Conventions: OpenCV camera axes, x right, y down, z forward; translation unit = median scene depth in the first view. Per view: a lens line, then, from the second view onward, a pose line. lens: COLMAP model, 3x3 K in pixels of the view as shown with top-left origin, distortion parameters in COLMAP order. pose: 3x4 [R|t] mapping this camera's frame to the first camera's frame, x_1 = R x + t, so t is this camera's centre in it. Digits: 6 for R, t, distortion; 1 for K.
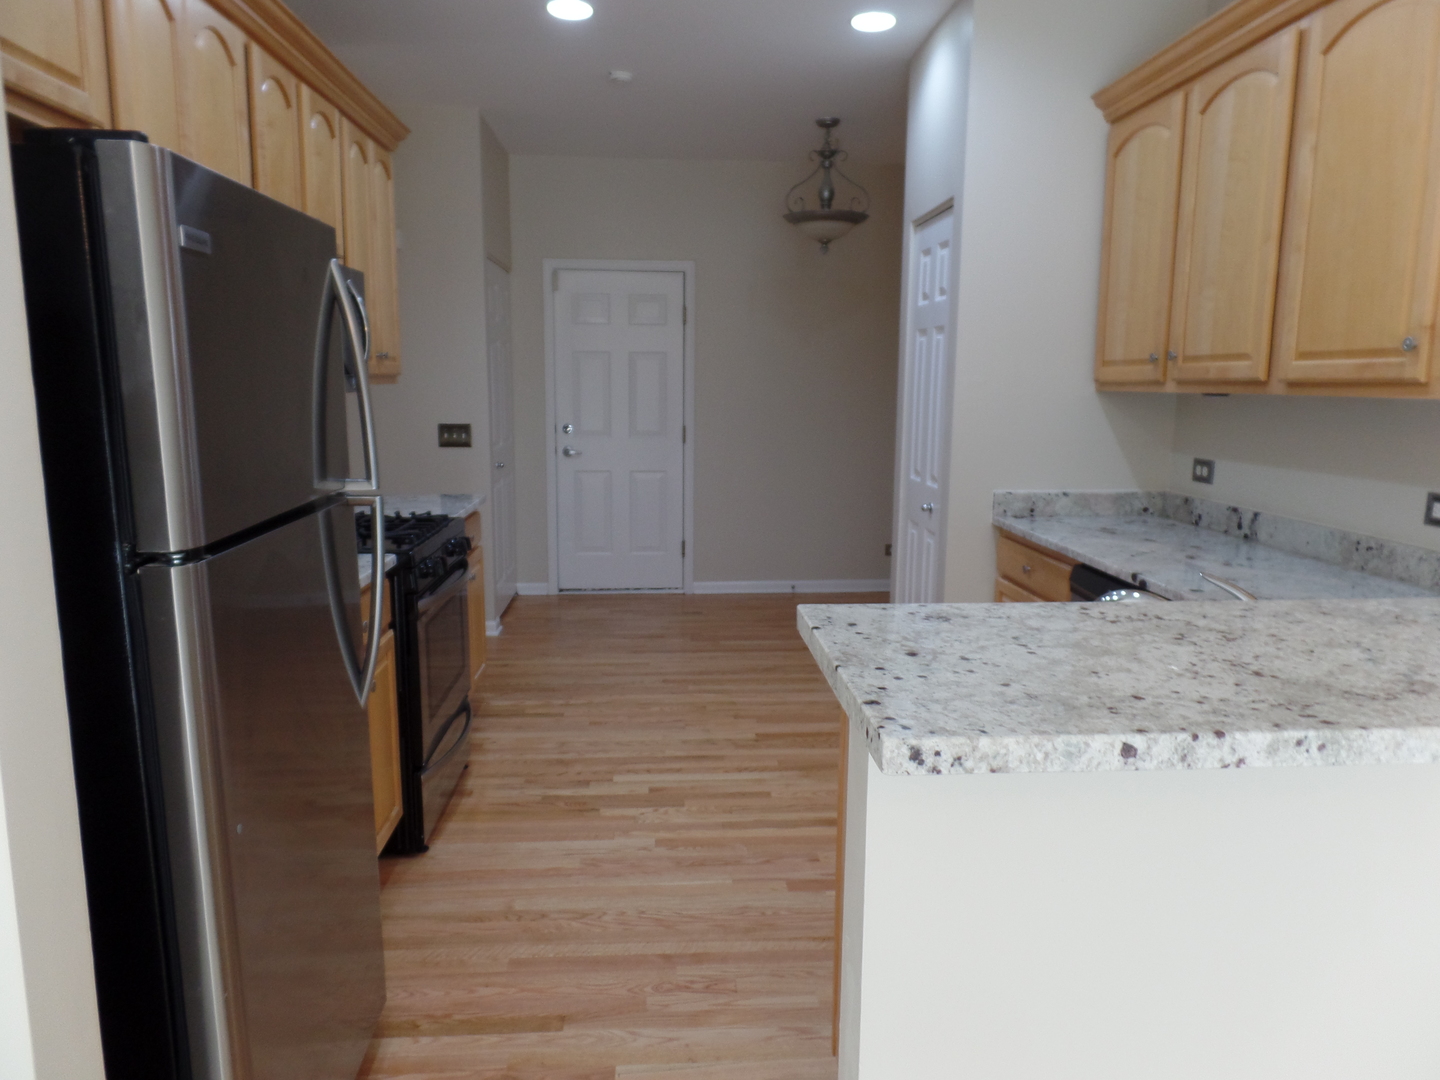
lens RADIAL K [[989.0, 0, 727.3], [0, 989.0, 542.7], [0, 0, 1]] dist [0.001914, 0.001999]
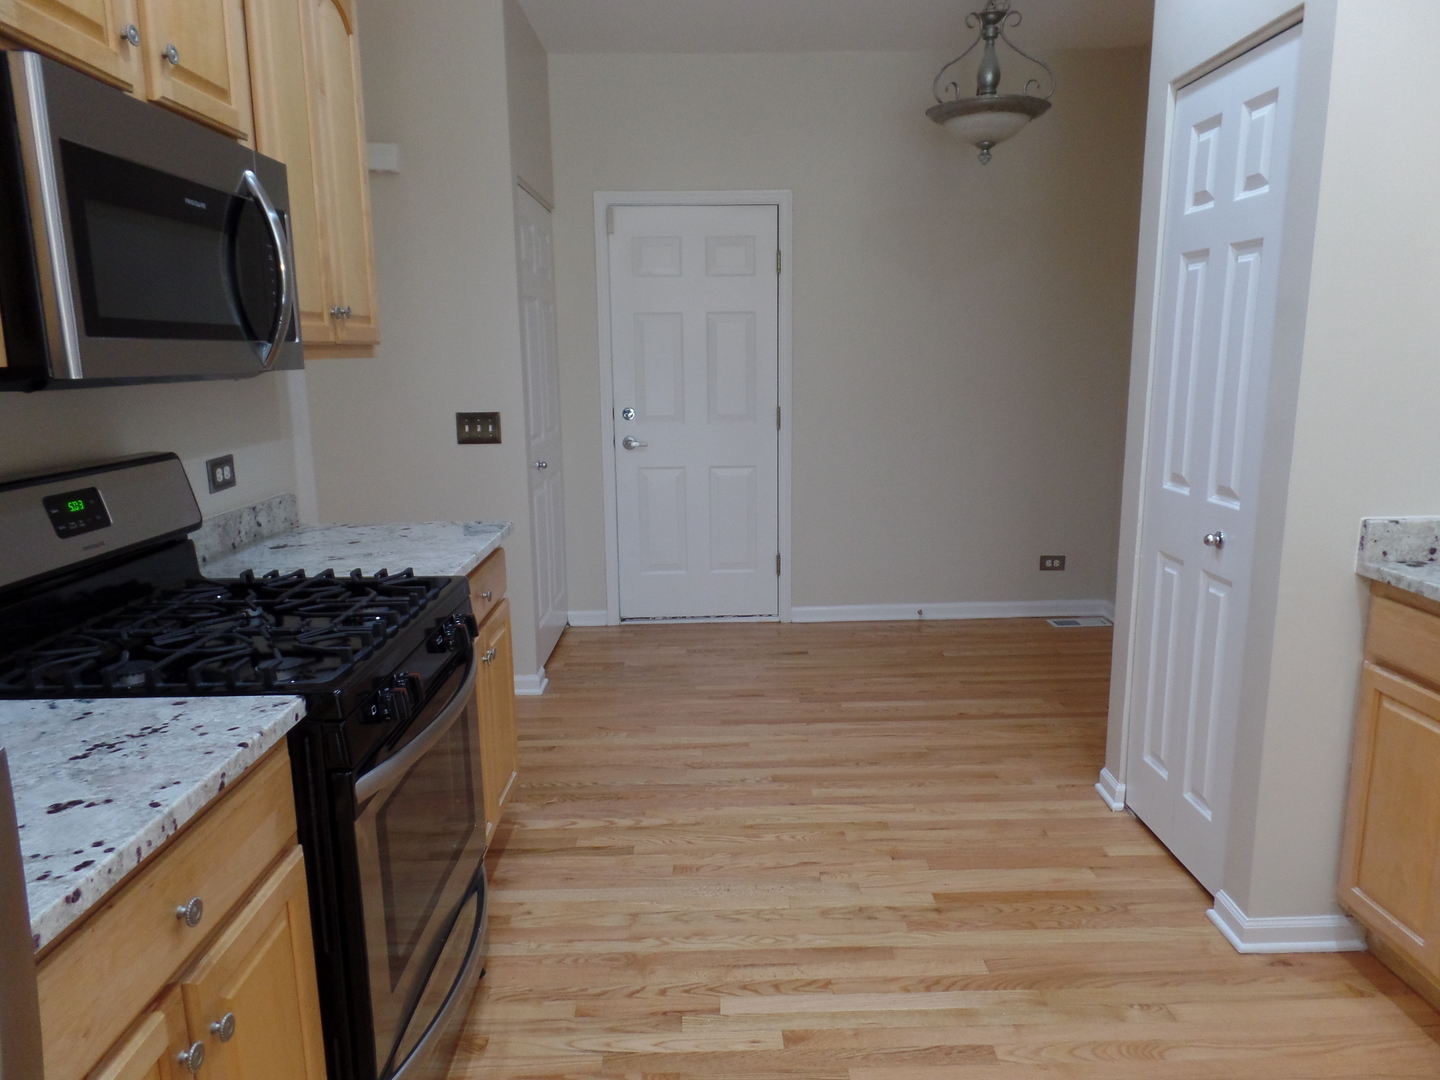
lens RADIAL K [[989.0, 0, 726.8], [0, 989.0, 539.8], [0, 0, 1]] dist [0.001914, 0.001999]
pose [[0.998293, -0.011557, -0.057251, -0.055871], [0.012903, 0.999648, 0.023198, -0.045010], [0.056962, -0.023897, 0.998090, 0.308187]]
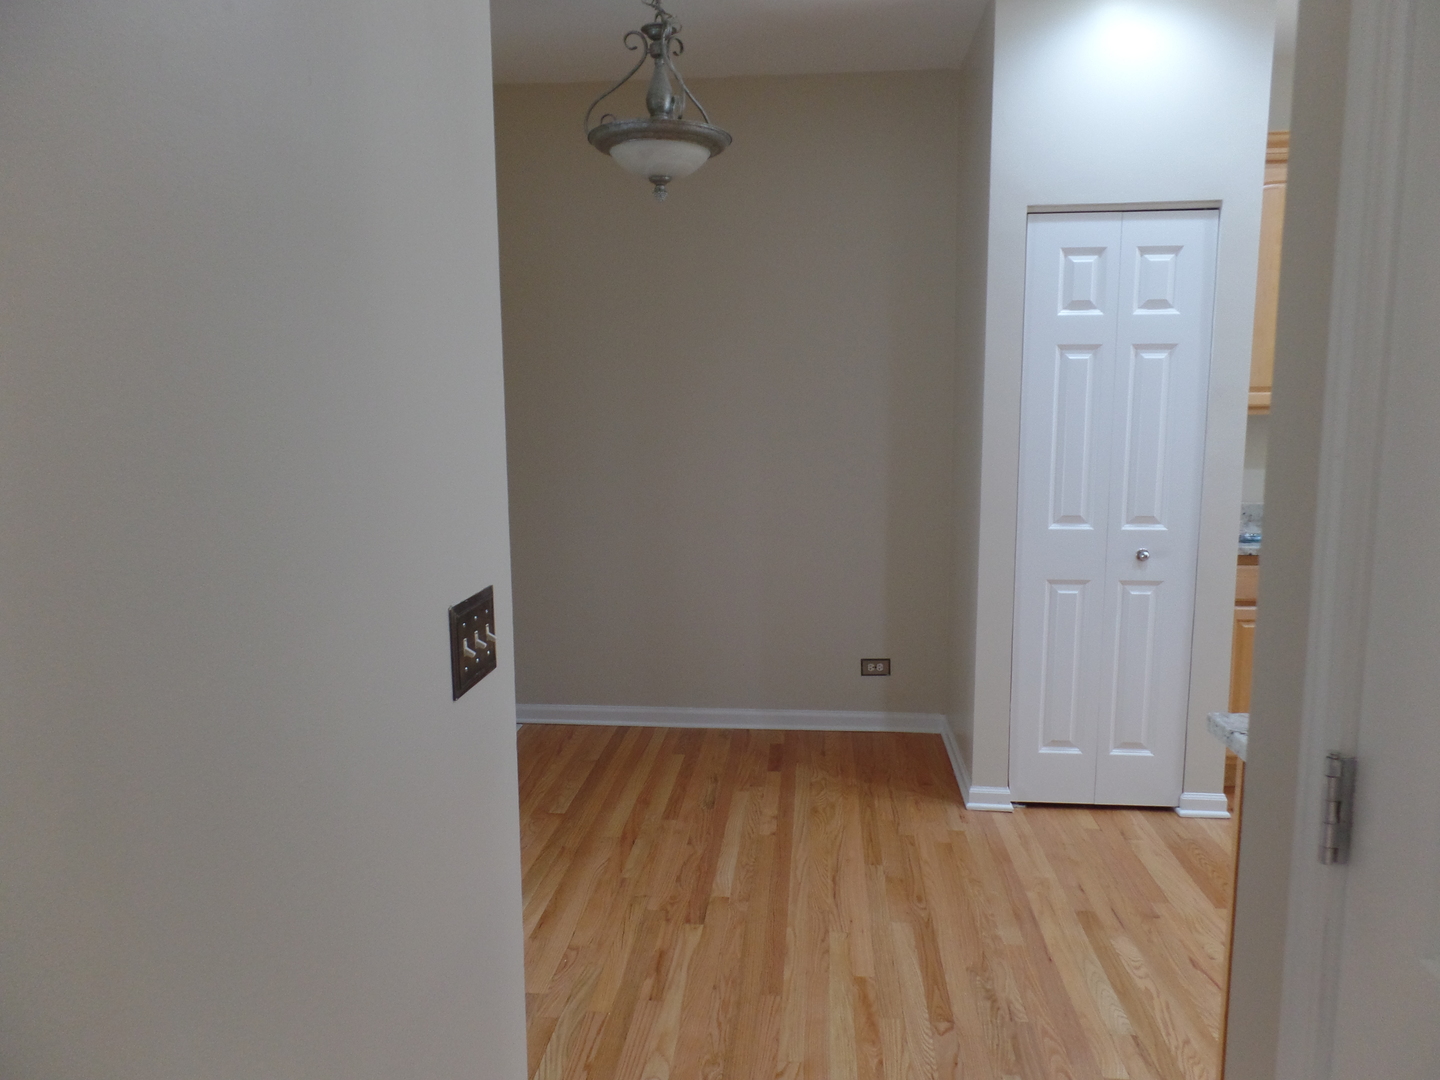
lens RADIAL K [[989.0, 0, 720.7], [0, 989.0, 544.4], [0, 0, 1]] dist [0.001914, 0.001999]
pose [[0.181676, -0.141504, 0.973124, -0.584312], [0.175149, 0.978425, 0.109576, -0.170264], [-0.967635, 0.150534, 0.202540, 0.994141]]
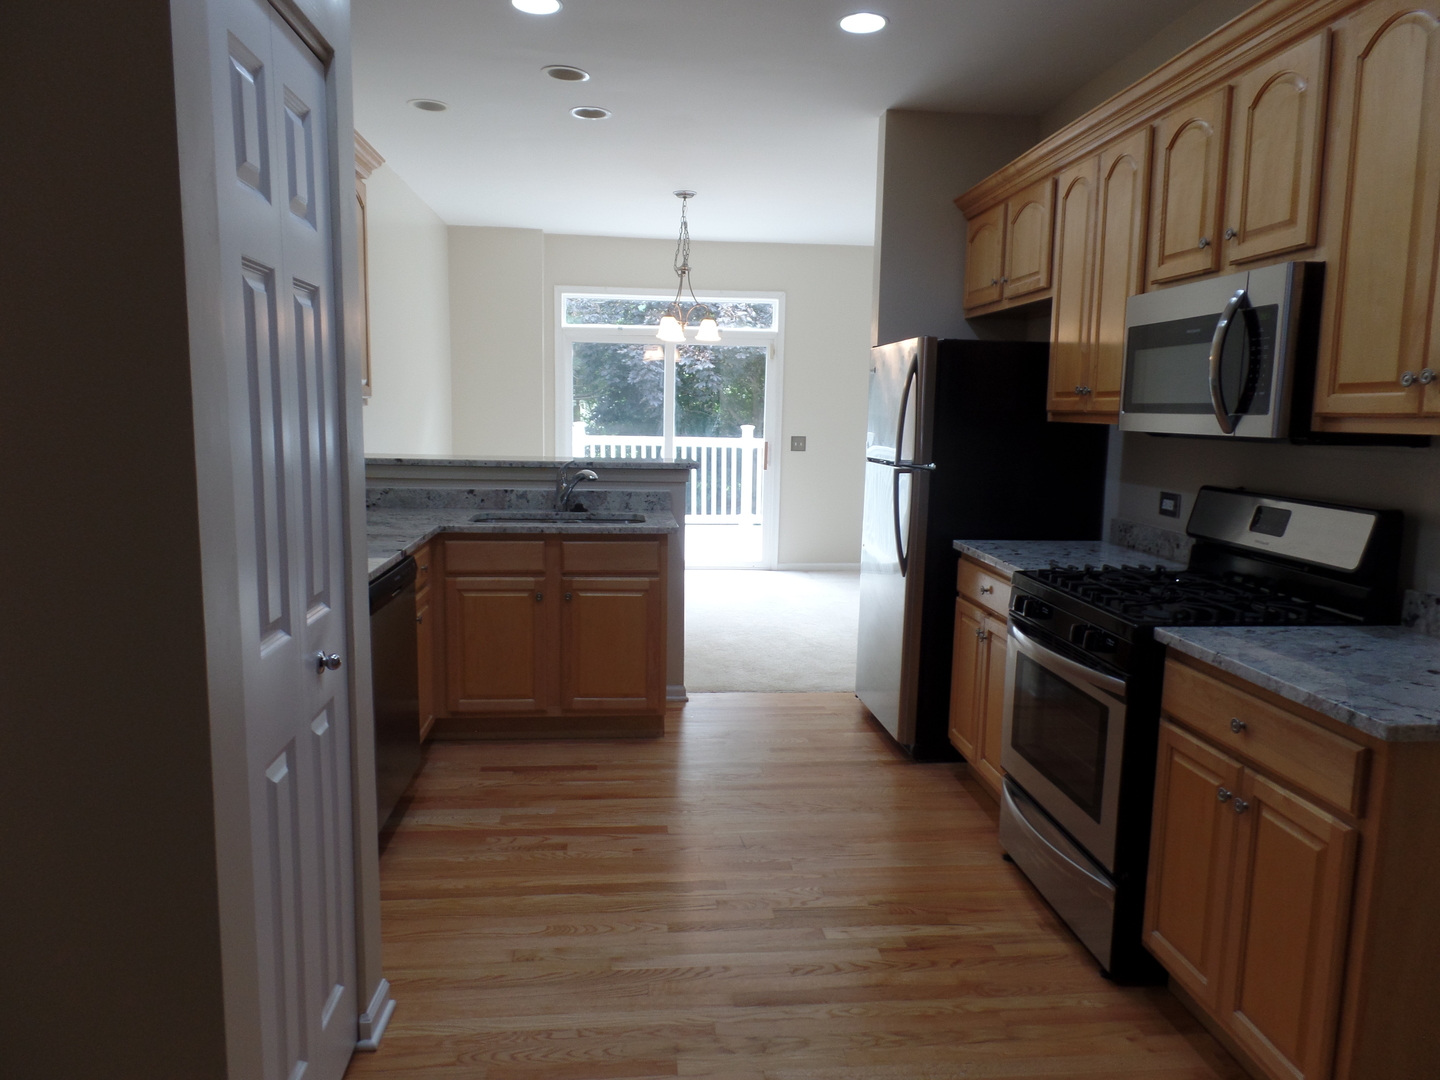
lens RADIAL K [[989.0, 0, 715.5], [0, 989.0, 542.2], [0, 0, 1]] dist [0.001914, 0.001999]
pose [[-0.999542, -0.021390, -0.021393, 0.021519], [-0.026855, 0.952967, 0.301883, -0.203745], [0.013929, 0.302319, -0.953105, 1.216580]]
